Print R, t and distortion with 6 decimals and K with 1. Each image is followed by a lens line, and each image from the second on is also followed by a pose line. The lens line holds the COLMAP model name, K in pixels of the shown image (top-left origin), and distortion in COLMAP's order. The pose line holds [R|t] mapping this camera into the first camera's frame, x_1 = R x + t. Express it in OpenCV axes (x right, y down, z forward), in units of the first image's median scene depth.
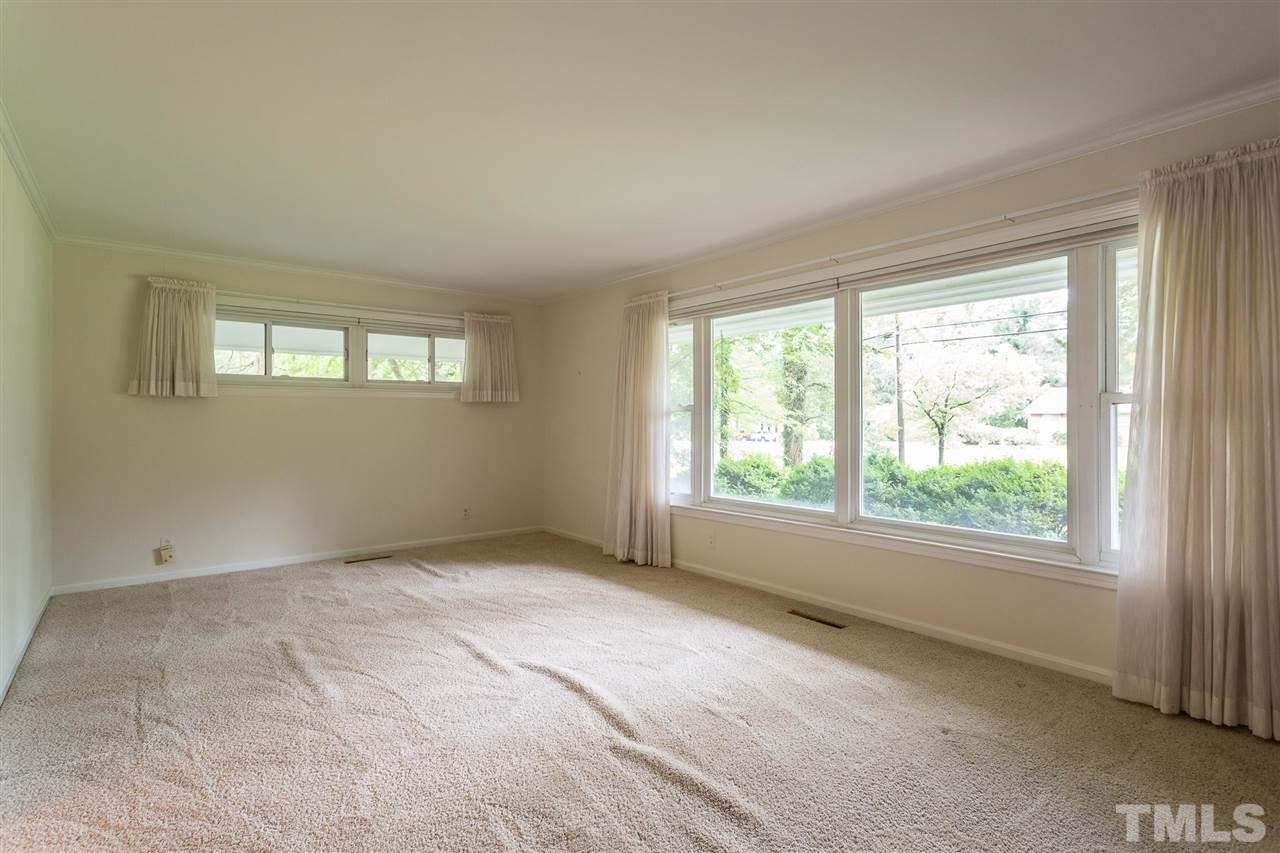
lens RADIAL K [[617.3, 0, 636.2], [0, 617.3, 418.8], [0, 0, 1]] dist [0.002536, 0.000777]
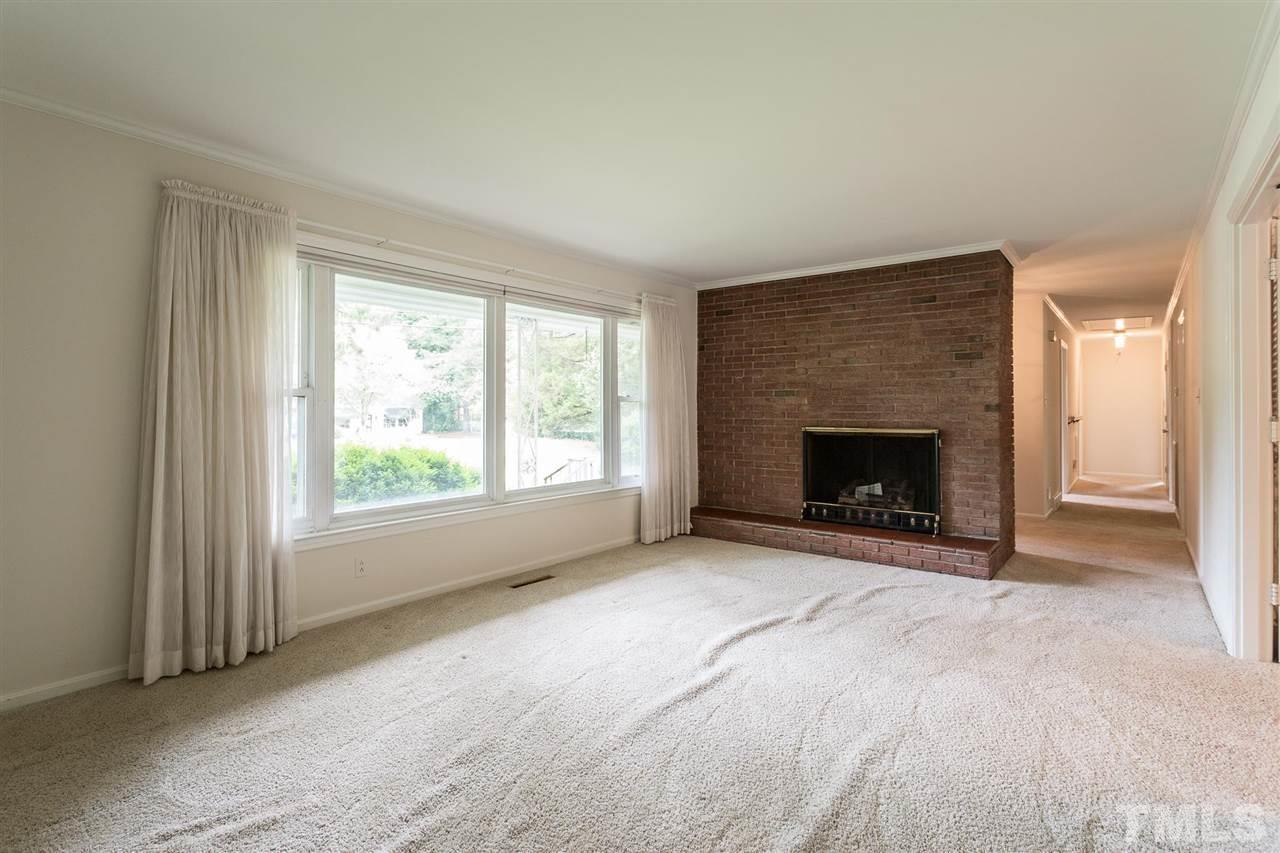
lens RADIAL K [[631.5, 0, 623.8], [0, 631.5, 405.0], [0, 0, 1]] dist [-0.001057, -0.000102]
pose [[-0.209654, 0.006183, 0.977756, -0.719036], [-0.003632, 0.999968, -0.007102, -0.000127], [-0.977769, -0.005041, -0.209625, 0.855809]]
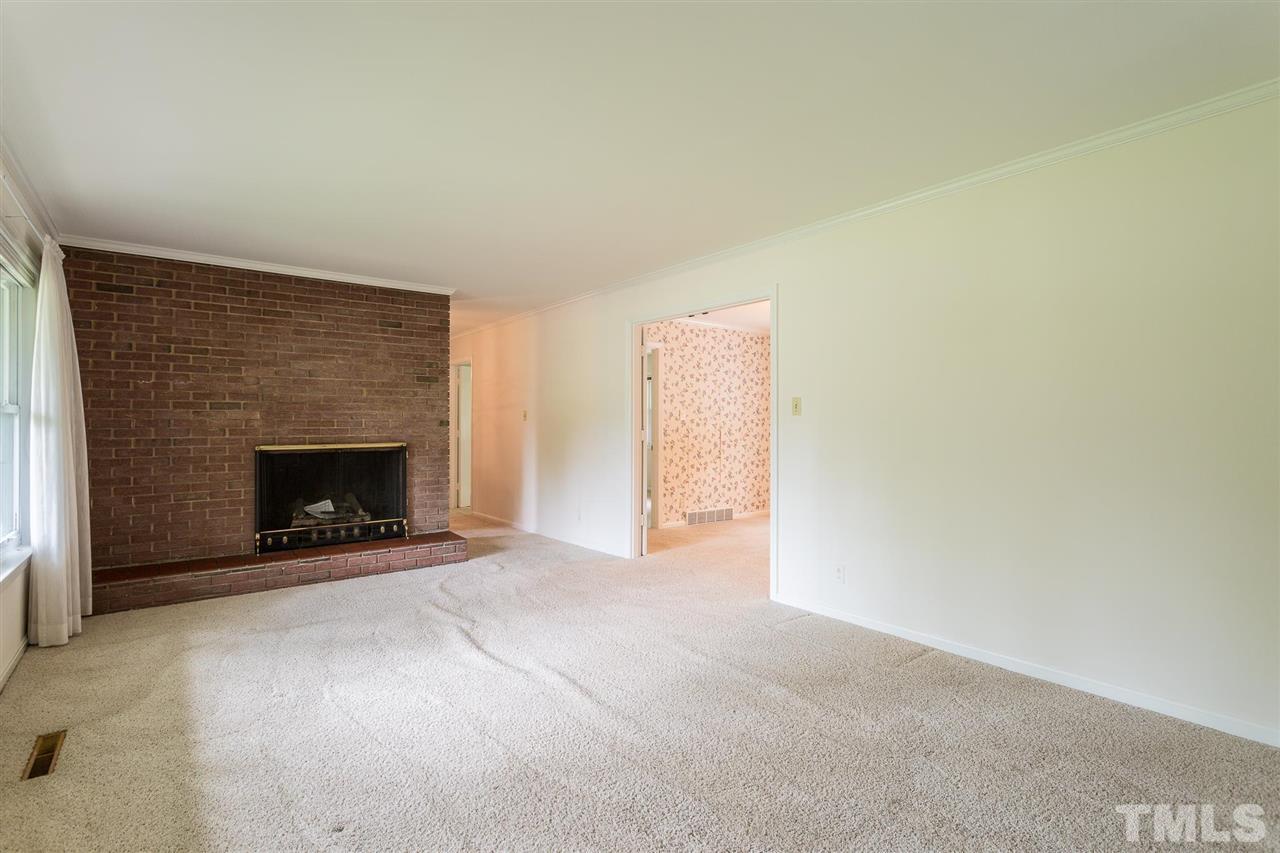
lens RADIAL K [[607.4, 0, 647.2], [0, 607.4, 413.5], [0, 0, 1]] dist [-0.001029, -0.000130]
pose [[-0.999948, 0.002348, 0.009927, -0.253491], [0.002164, 0.999826, -0.018526, -0.000972], [-0.009968, -0.018504, -0.999779, 1.262931]]
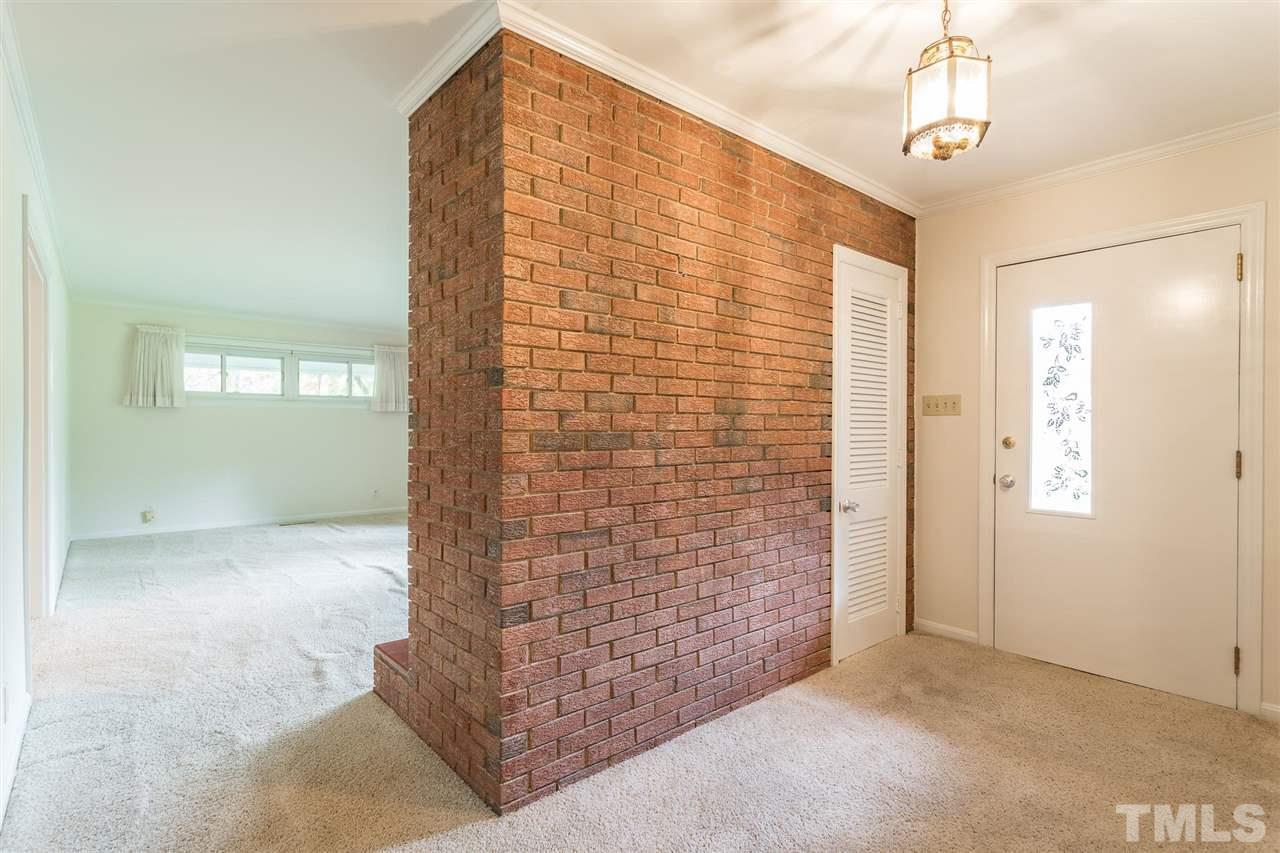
lens RADIAL K [[605.5, 0, 641.5], [0, 605.5, 429.0], [0, 0, 1]] dist [-0.000002, 0.000103]
pose [[0.998968, 0.004129, 0.045237, 0.327535], [-0.004380, 0.999975, 0.005464, 0.002705], [-0.045214, -0.005657, 0.998961, -0.470407]]
